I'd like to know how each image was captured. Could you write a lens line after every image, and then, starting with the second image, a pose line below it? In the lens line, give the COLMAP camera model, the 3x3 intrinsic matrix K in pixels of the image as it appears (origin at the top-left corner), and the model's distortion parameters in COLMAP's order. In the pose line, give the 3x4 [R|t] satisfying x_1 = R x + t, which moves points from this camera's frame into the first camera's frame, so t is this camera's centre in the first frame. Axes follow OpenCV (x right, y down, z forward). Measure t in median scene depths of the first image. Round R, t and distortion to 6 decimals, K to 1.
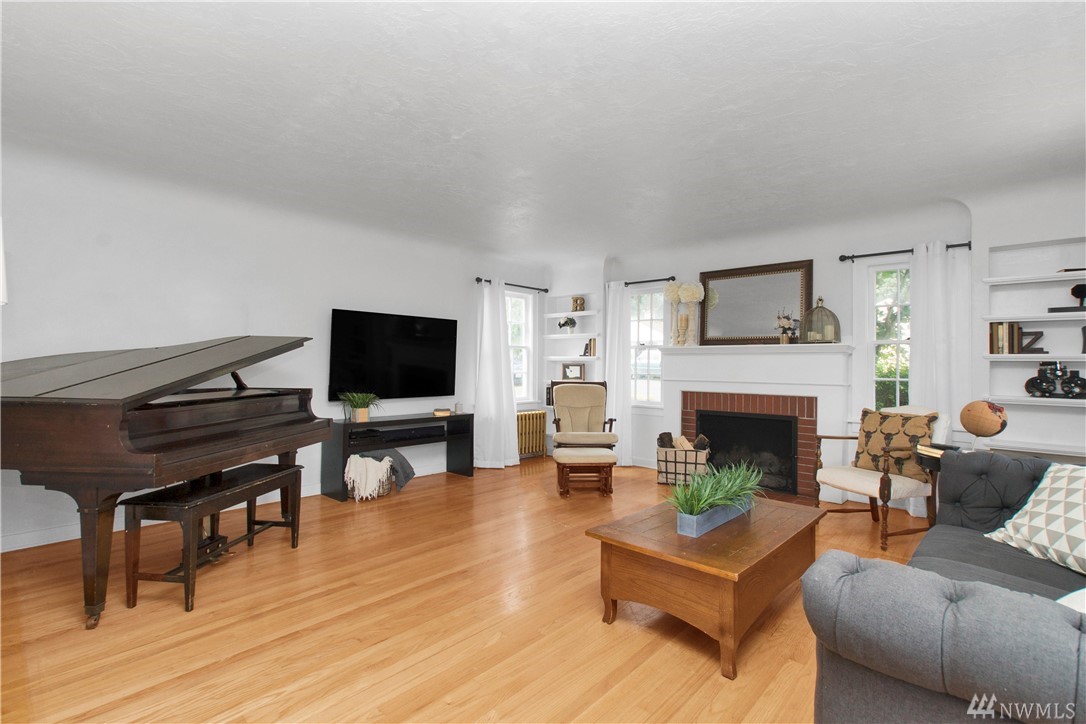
lens RADIAL K [[504.2, 0, 543.6], [0, 504.2, 357.7], [0, 0, 1]] dist [-0.000153, 0.002311]
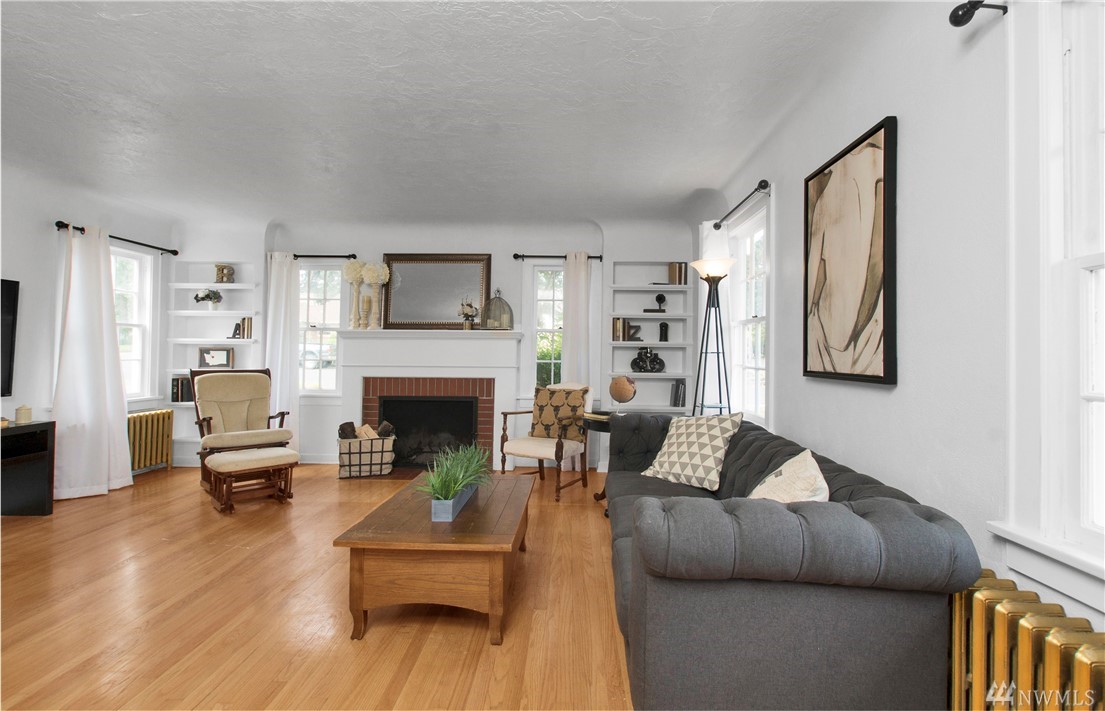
lens RADIAL K [[518.8, 0, 553.8], [0, 518.8, 346.7], [0, 0, 1]] dist [-0.005094, 0.001948]
pose [[0.761968, 0.003284, 0.647607, -0.100573], [-0.009175, 0.999942, 0.005725, 0.000605], [-0.647550, -0.010304, 0.761953, 0.040203]]
